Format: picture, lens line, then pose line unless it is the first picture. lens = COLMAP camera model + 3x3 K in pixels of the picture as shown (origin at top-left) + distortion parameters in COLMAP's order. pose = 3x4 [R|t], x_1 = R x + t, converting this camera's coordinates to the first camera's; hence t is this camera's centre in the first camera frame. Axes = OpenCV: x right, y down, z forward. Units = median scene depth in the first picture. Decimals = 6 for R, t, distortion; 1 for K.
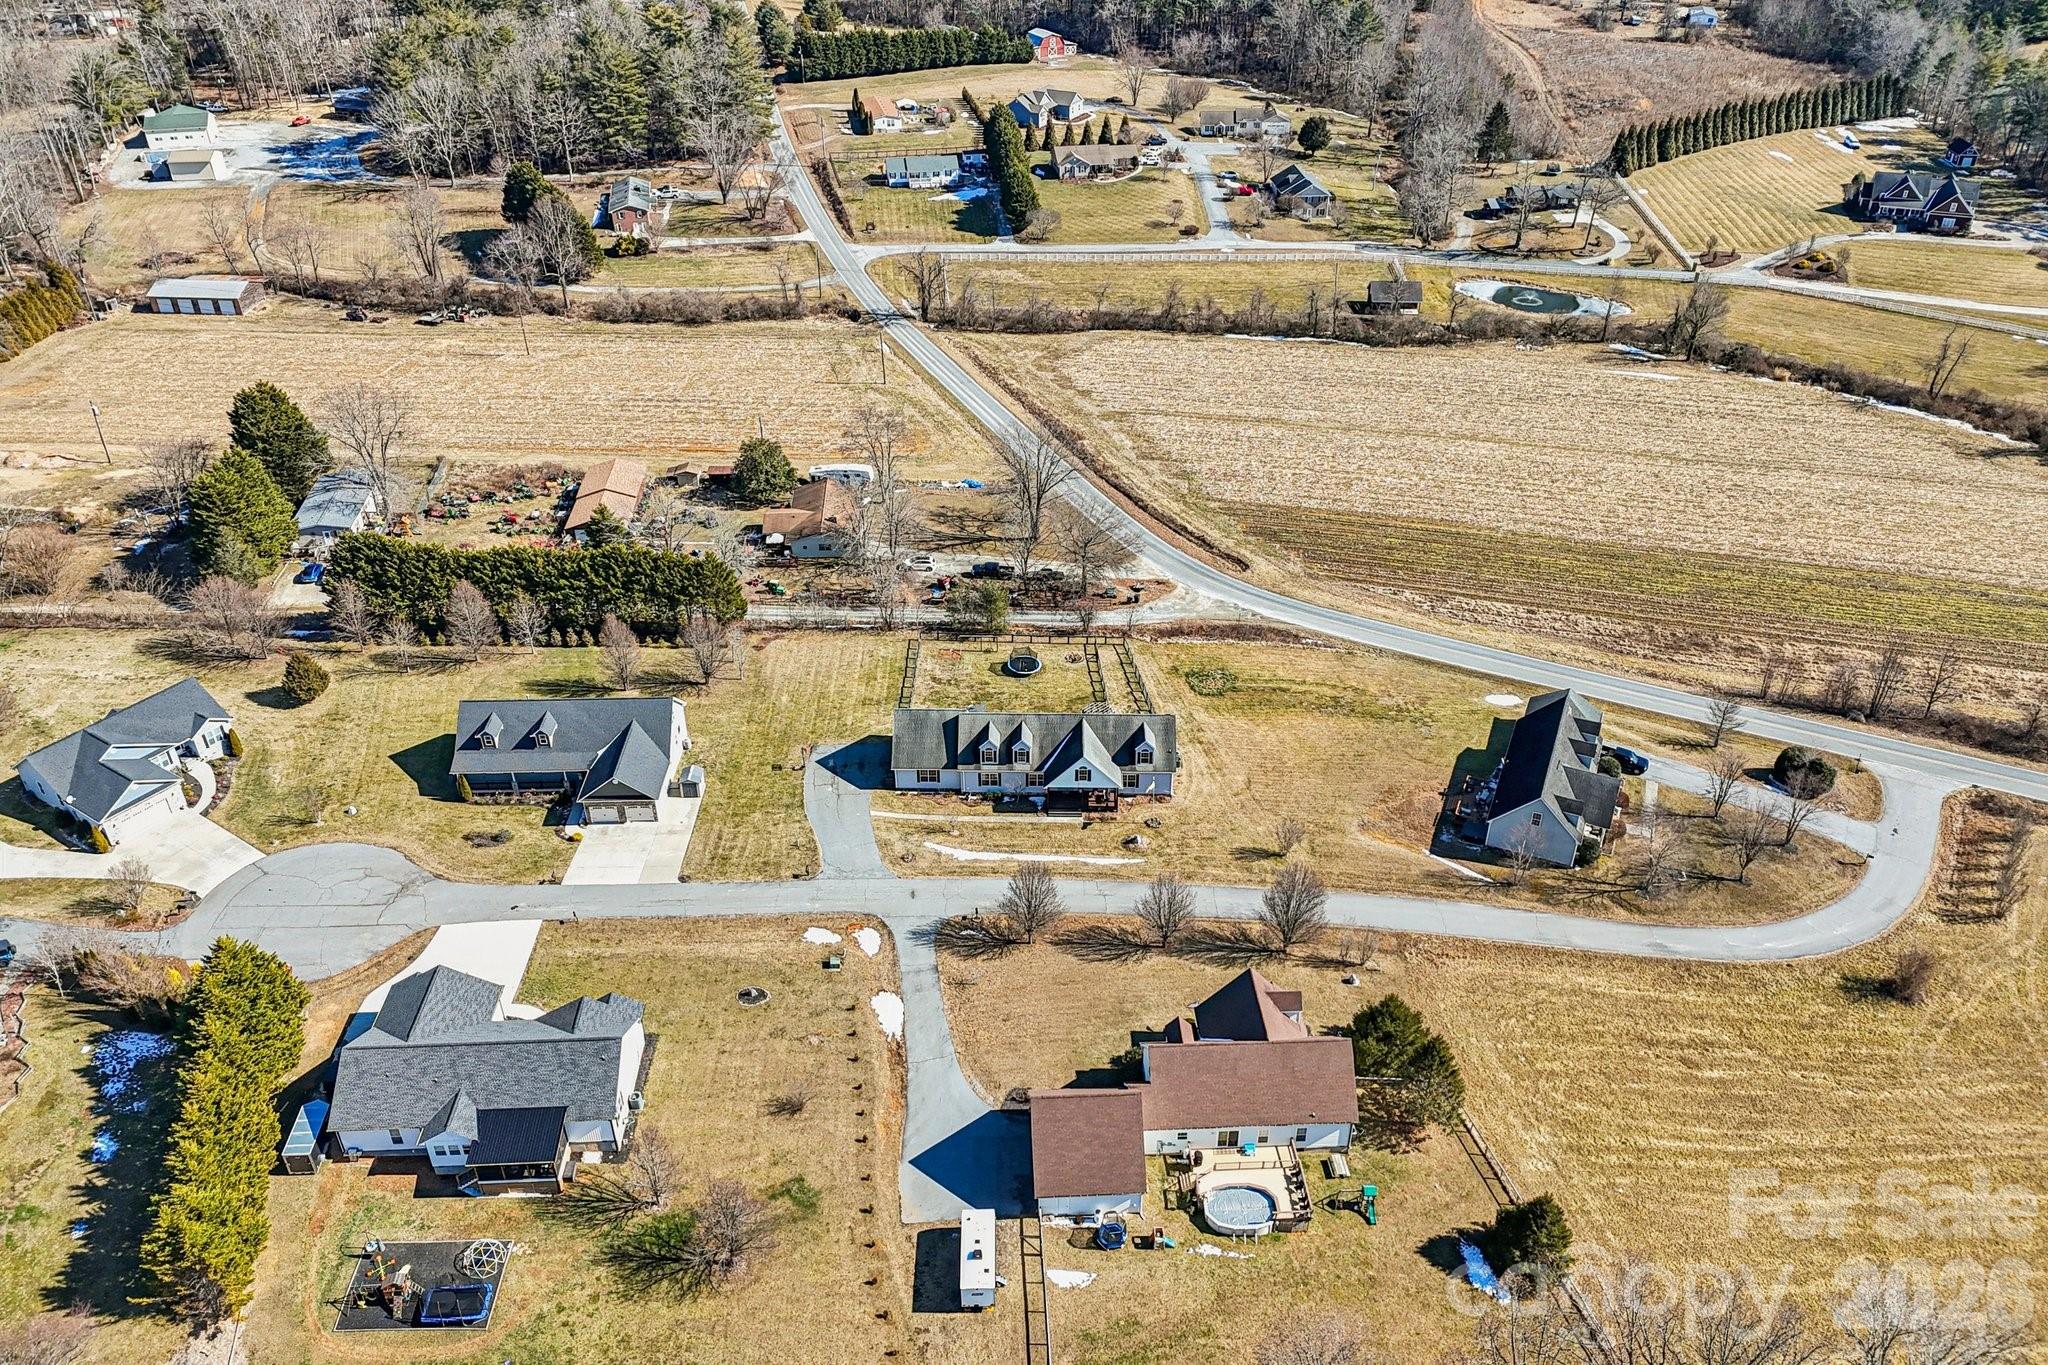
lens RADIAL K [[1494.4, 0, 1024.0], [0, 1494.4, 682.5], [0, 0, 1]] dist [0.080681, -0.077380]
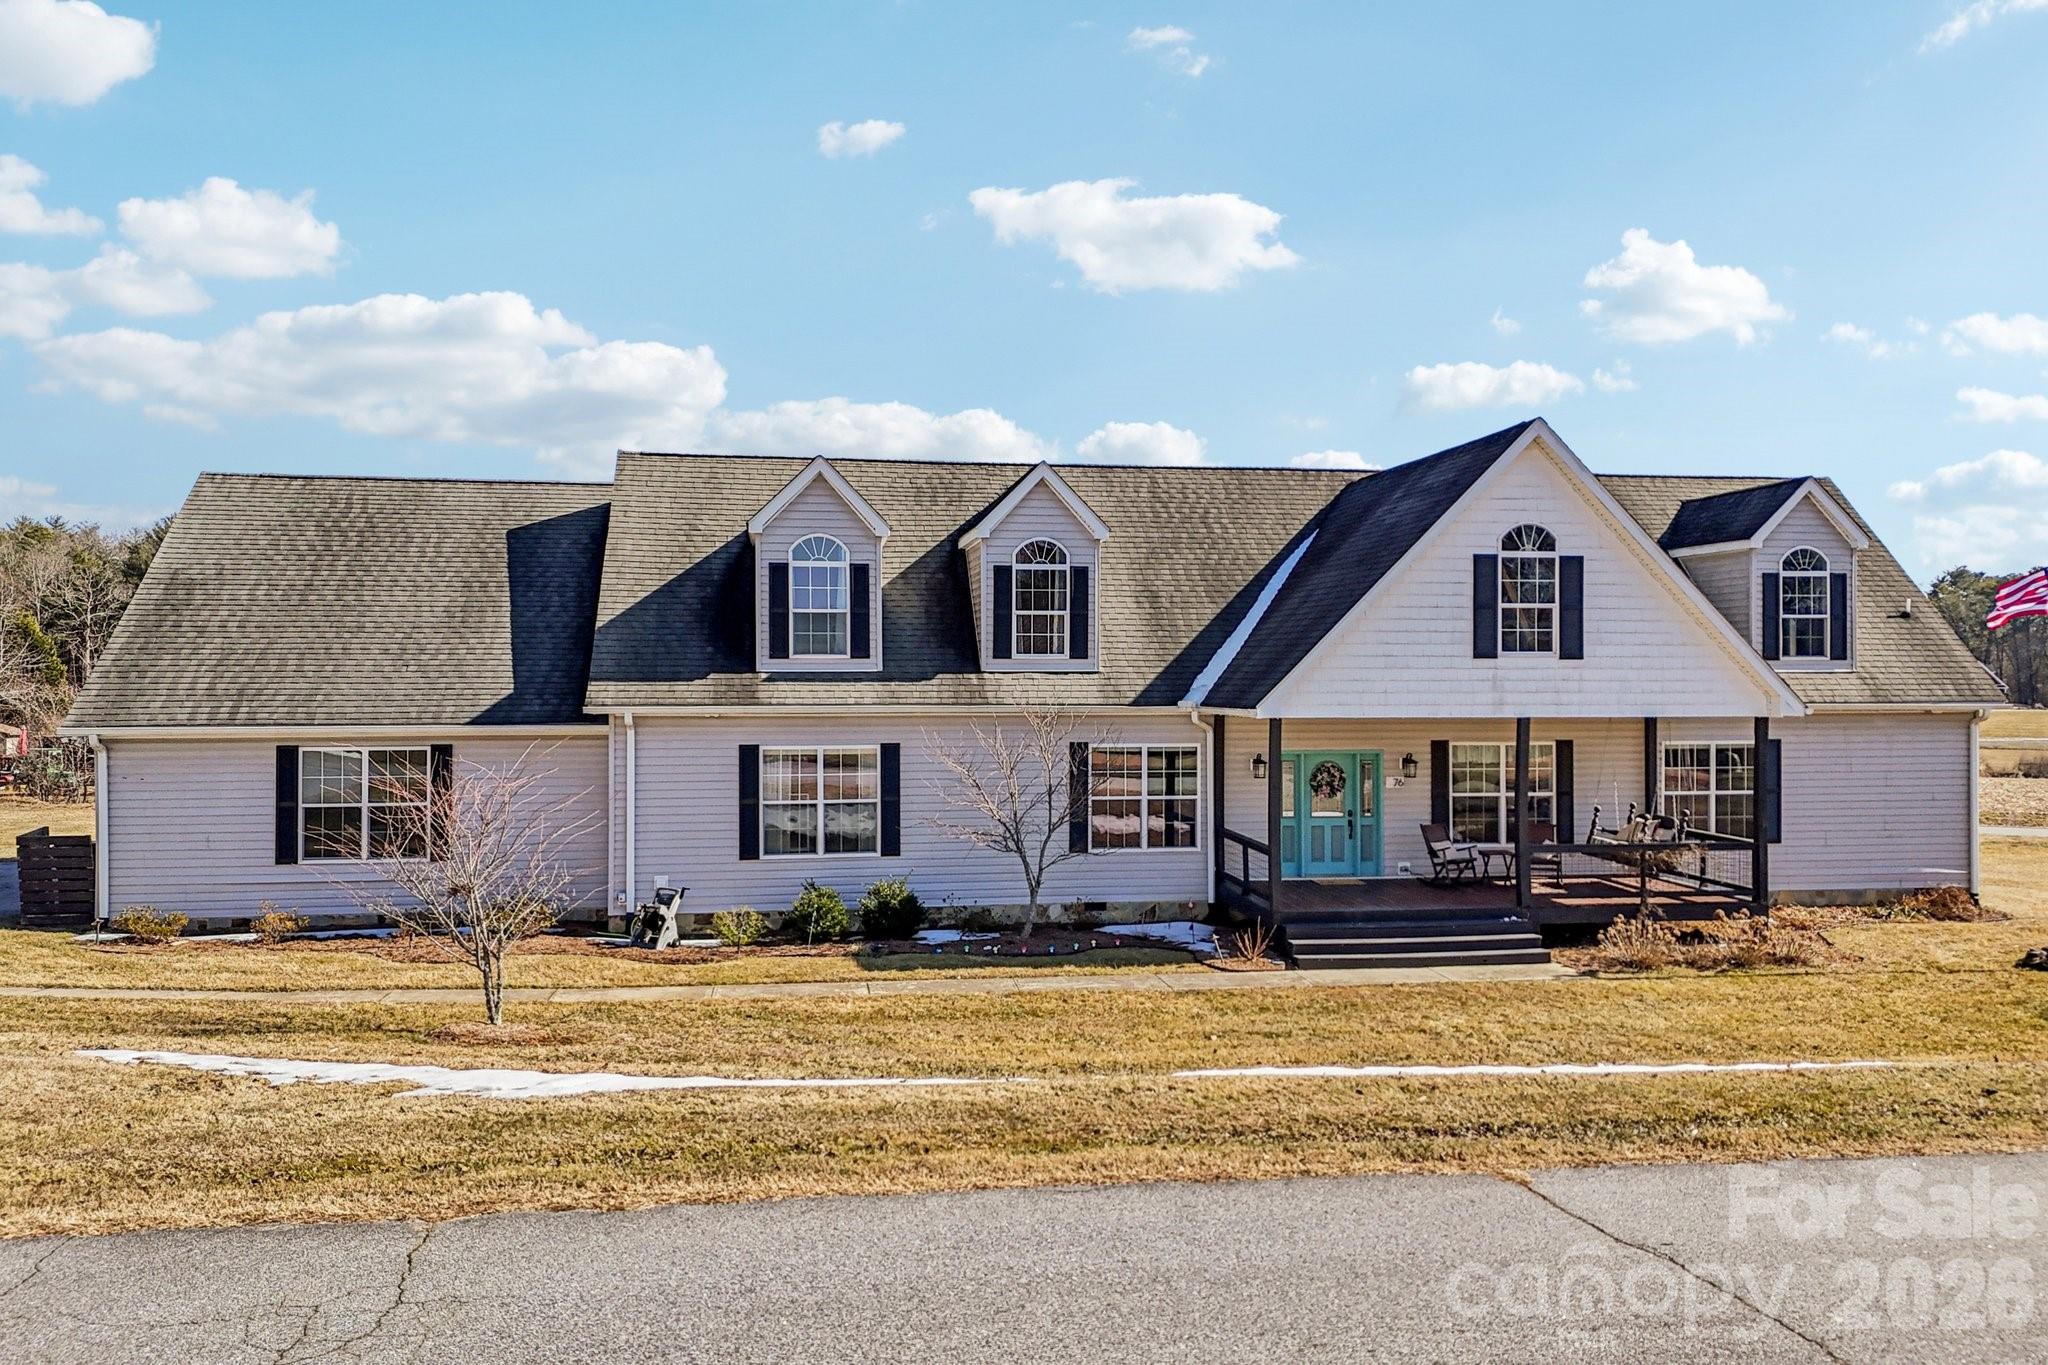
lens RADIAL K [[1494.4, 0, 1024.0], [0, 1494.4, 682.5], [0, 0, 1]] dist [0.080681, -0.077380]
pose [[0.984342, 0.005776, 0.176177, -0.017309], [0.089924, 0.843174, -0.530067, 0.079521], [-0.151609, 0.537610, 0.829452, 0.522616]]
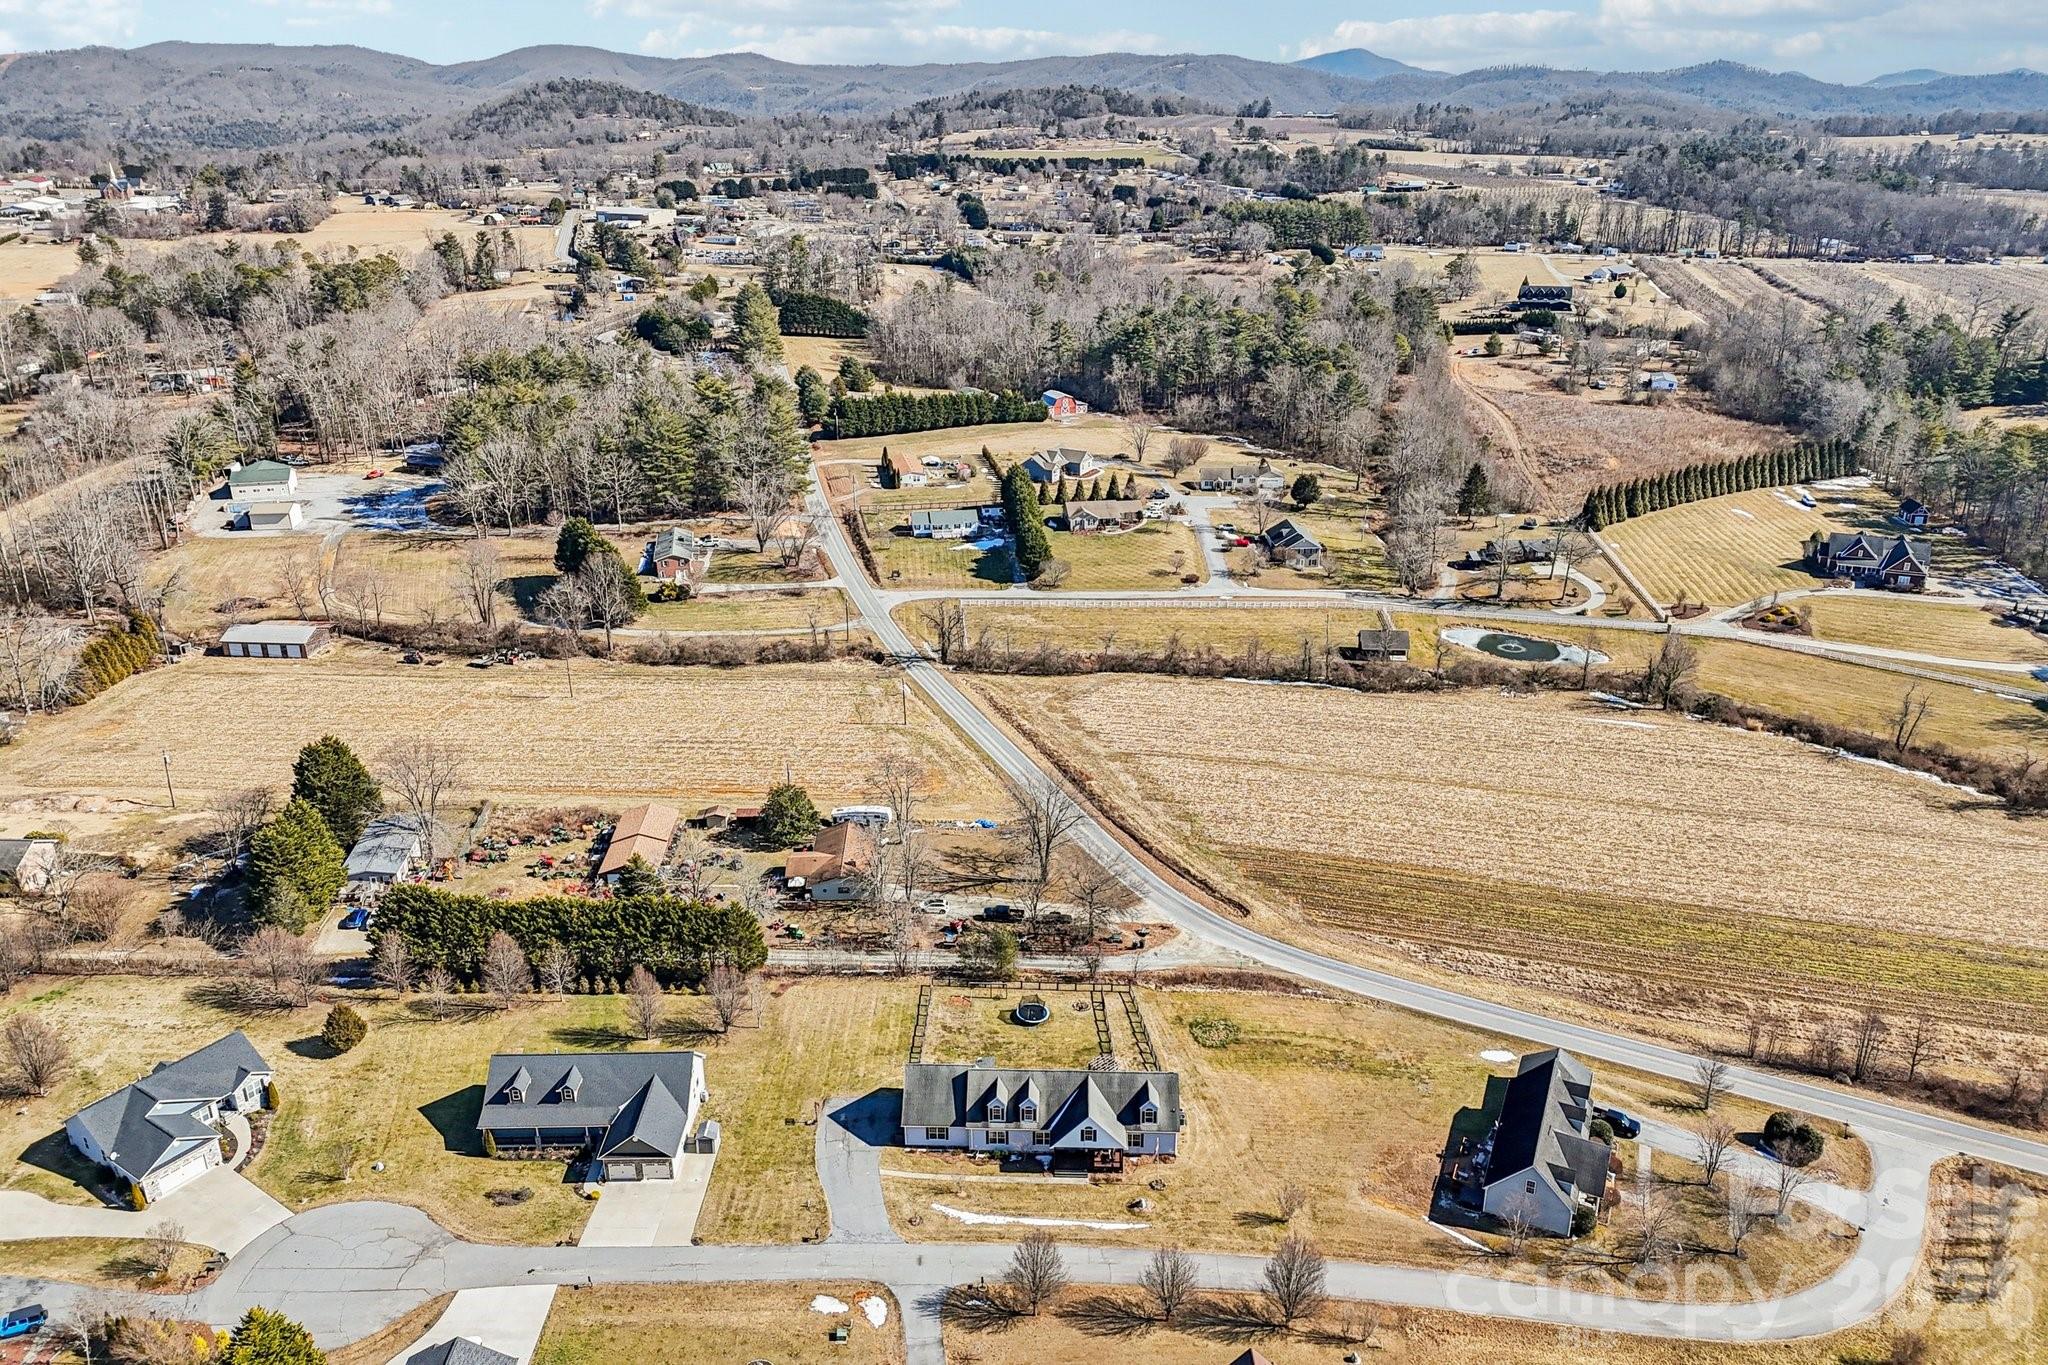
lens RADIAL K [[1494.4, 0, 1024.0], [0, 1494.4, 682.5], [0, 0, 1]] dist [0.080681, -0.077380]
pose [[0.999928, 0.005731, -0.010515, 0.002760], [-0.007664, 0.980953, -0.194094, -0.024769], [0.009203, 0.194161, 0.980927, -0.045350]]
